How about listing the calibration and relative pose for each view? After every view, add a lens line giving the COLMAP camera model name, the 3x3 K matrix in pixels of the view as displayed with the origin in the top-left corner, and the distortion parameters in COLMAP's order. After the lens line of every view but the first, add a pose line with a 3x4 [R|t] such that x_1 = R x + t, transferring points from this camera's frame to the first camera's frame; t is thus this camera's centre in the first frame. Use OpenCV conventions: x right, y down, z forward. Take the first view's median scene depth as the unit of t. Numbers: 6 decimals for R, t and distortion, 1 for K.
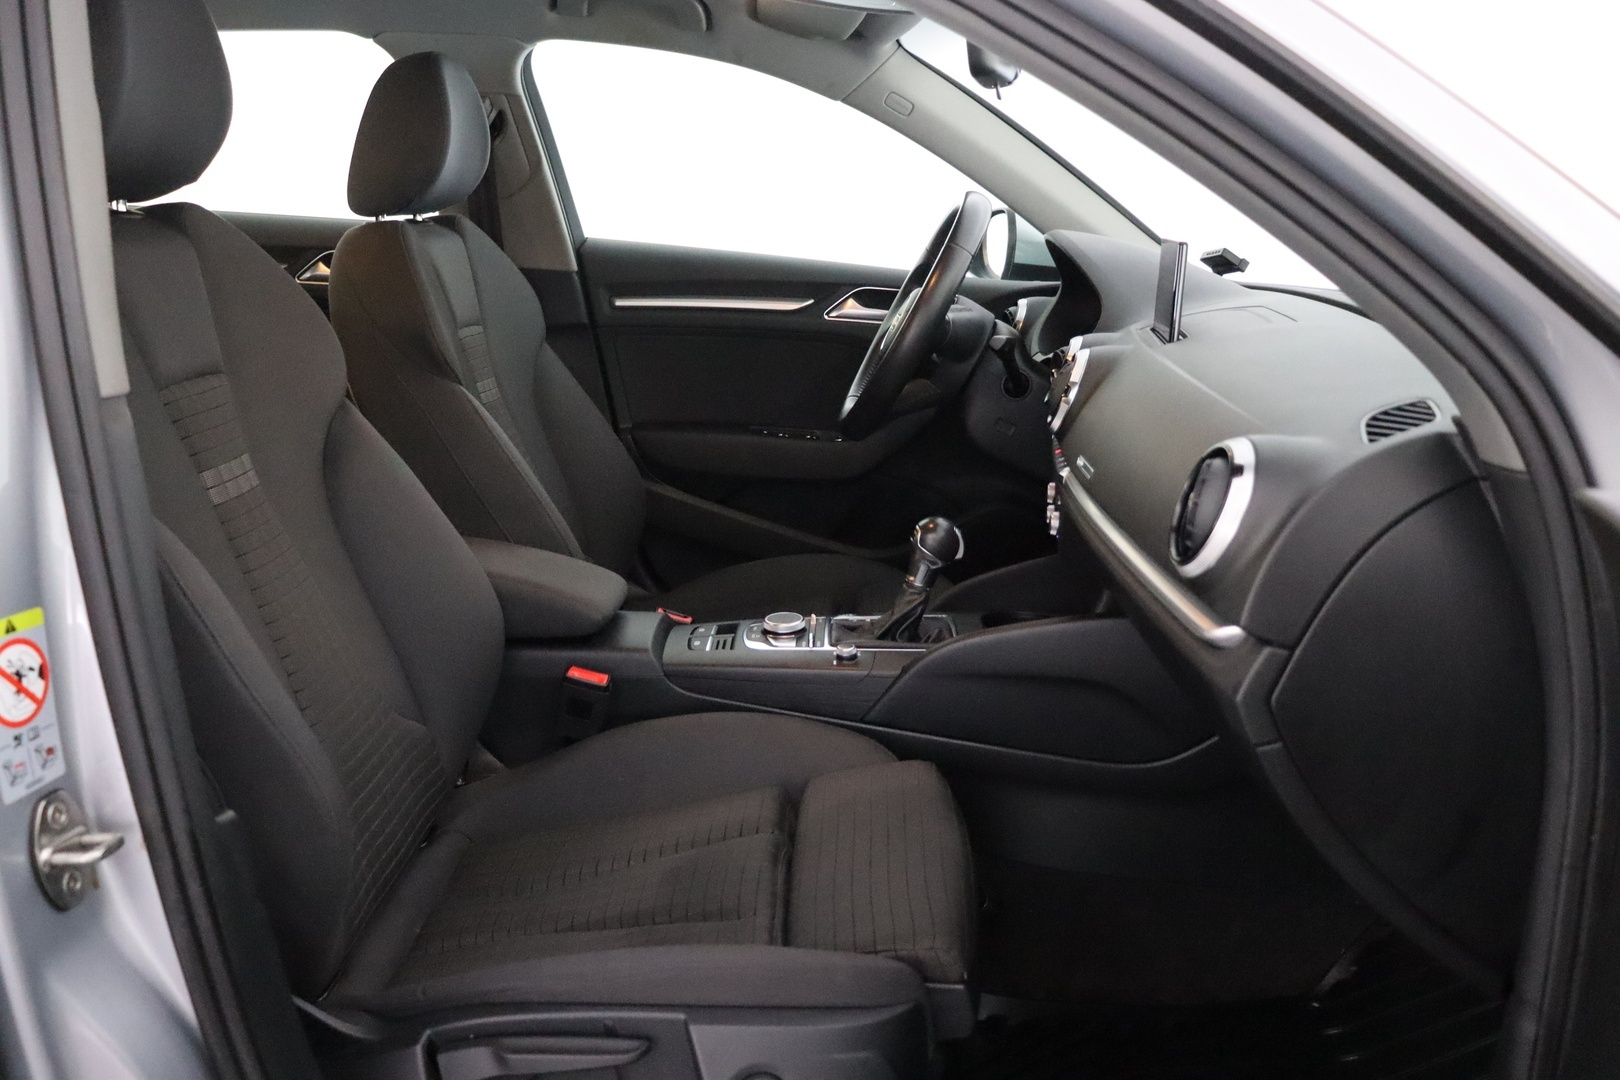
lens RADIAL K [[1321.7, 0, 811.4], [0, 1321.7, 618.3], [0, 0, 1]] dist [-0.096422, 0.000068]
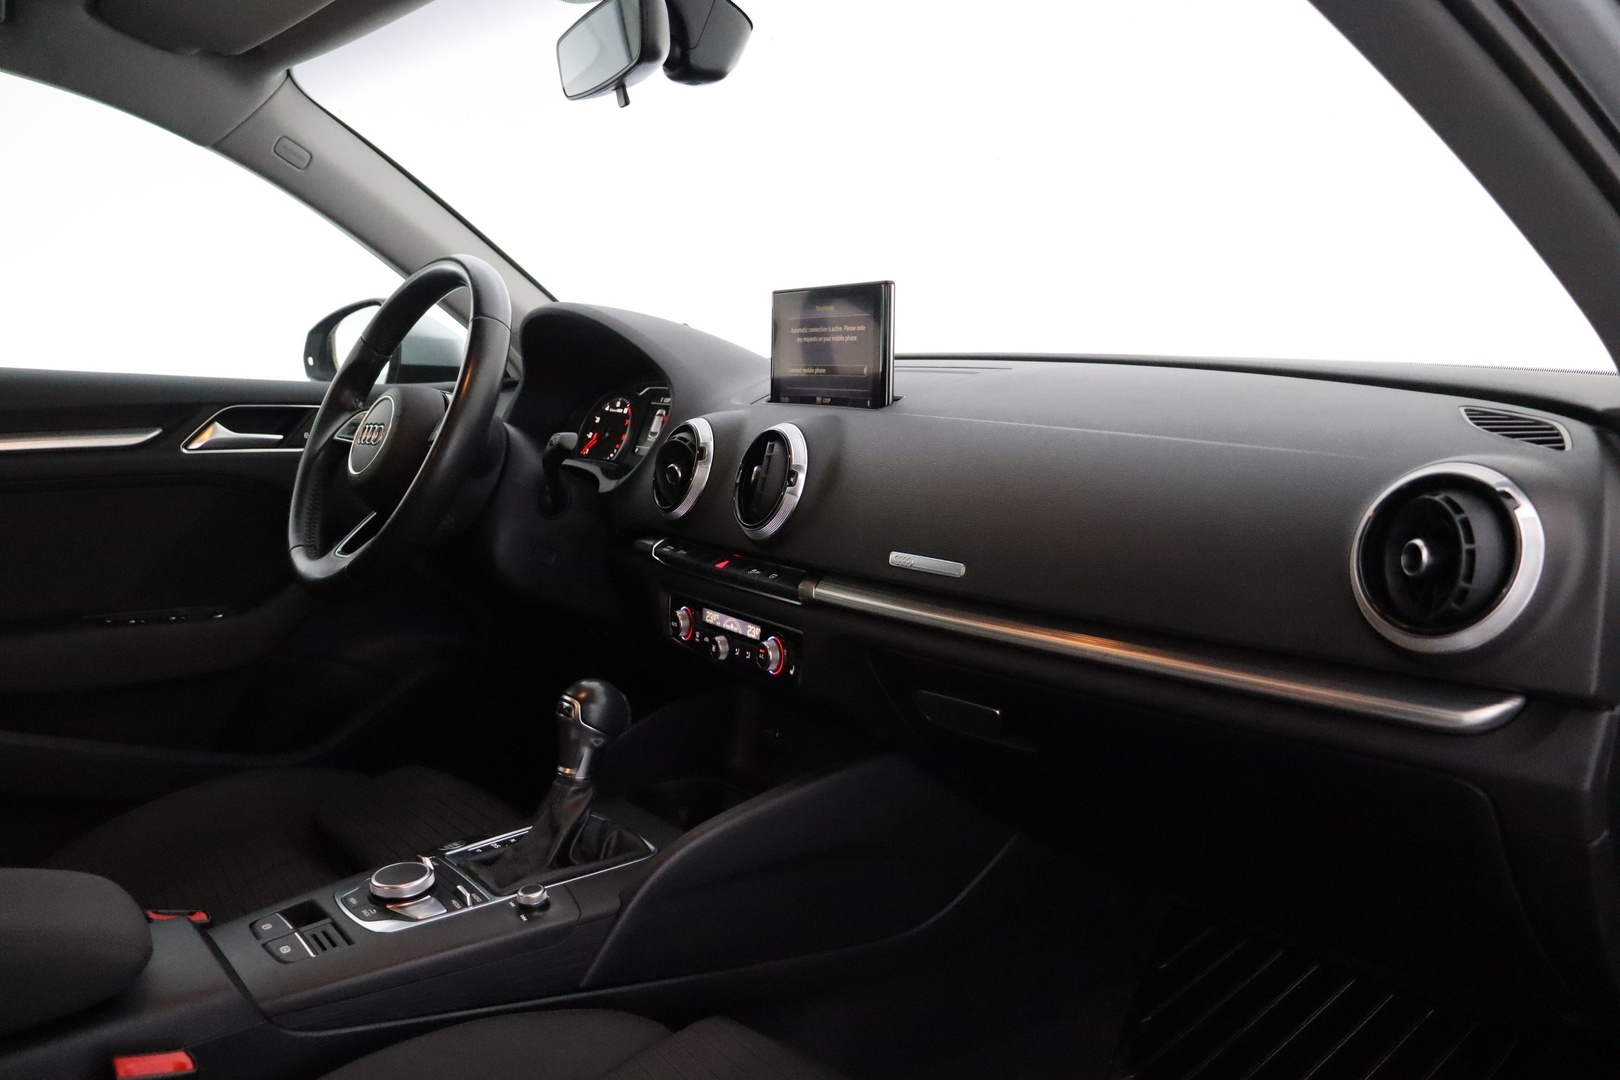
lens RADIAL K [[1321.7, 0, 811.4], [0, 1321.7, 618.3], [0, 0, 1]] dist [-0.096422, 0.000068]
pose [[0.773459, -0.160214, 0.613265, -0.208082], [0.220863, 0.975013, -0.023837, -0.055431], [-0.594122, 0.153884, 0.789518, 0.299637]]
